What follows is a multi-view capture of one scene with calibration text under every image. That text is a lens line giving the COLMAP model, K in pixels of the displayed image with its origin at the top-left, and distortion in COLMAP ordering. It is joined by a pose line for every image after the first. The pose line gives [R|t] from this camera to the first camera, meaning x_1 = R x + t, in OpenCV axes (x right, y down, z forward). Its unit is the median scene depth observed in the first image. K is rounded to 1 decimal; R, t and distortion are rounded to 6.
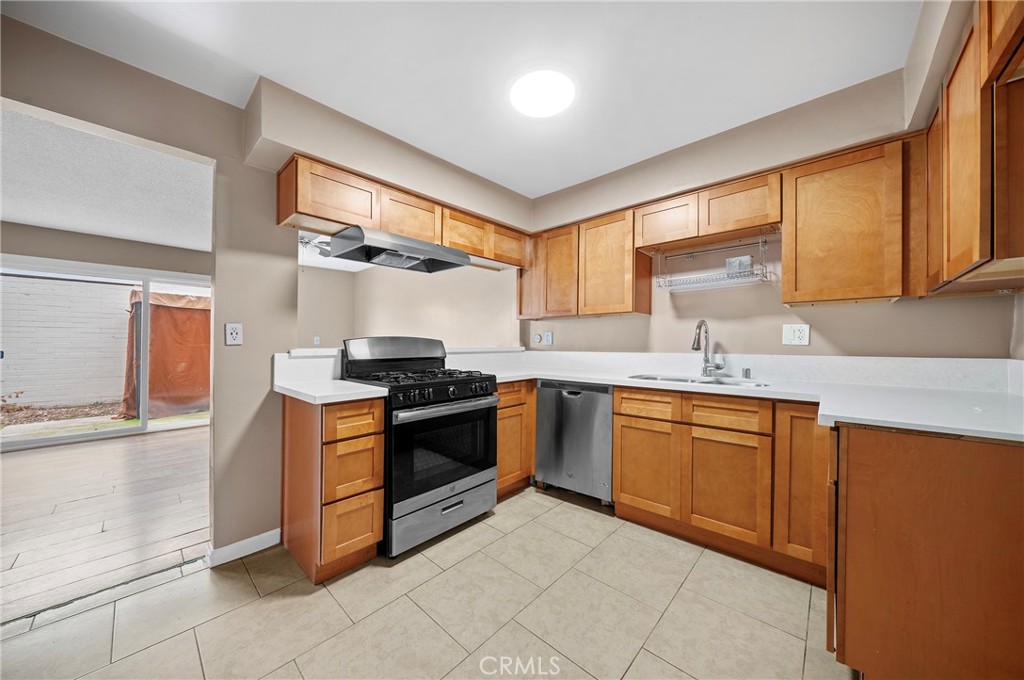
lens RADIAL K [[355.4, 0, 509.5], [0, 355.4, 341.0], [0, 0, 1]] dist [-0.000685, 0.000029]
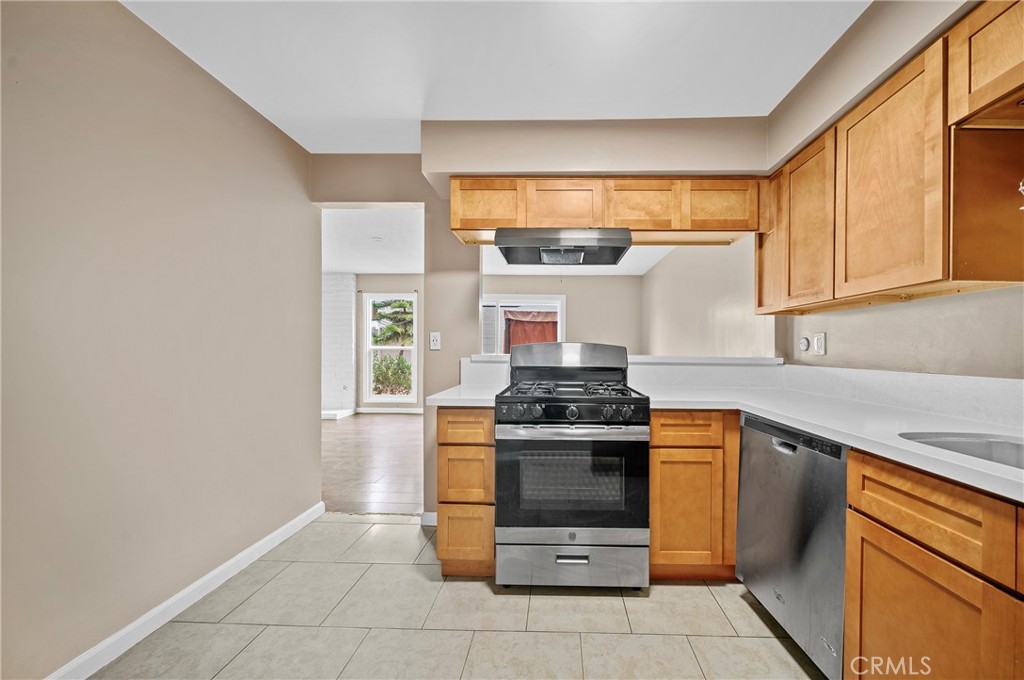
lens RADIAL K [[374.6, 0, 512.8], [0, 374.6, 347.1], [0, 0, 1]] dist [-0.006666, 0.000026]
pose [[0.659551, 0.003814, -0.751650, 0.325193], [-0.005469, 0.999985, 0.000275, 0.000070], [0.751640, 0.003930, 0.659562, 0.312263]]
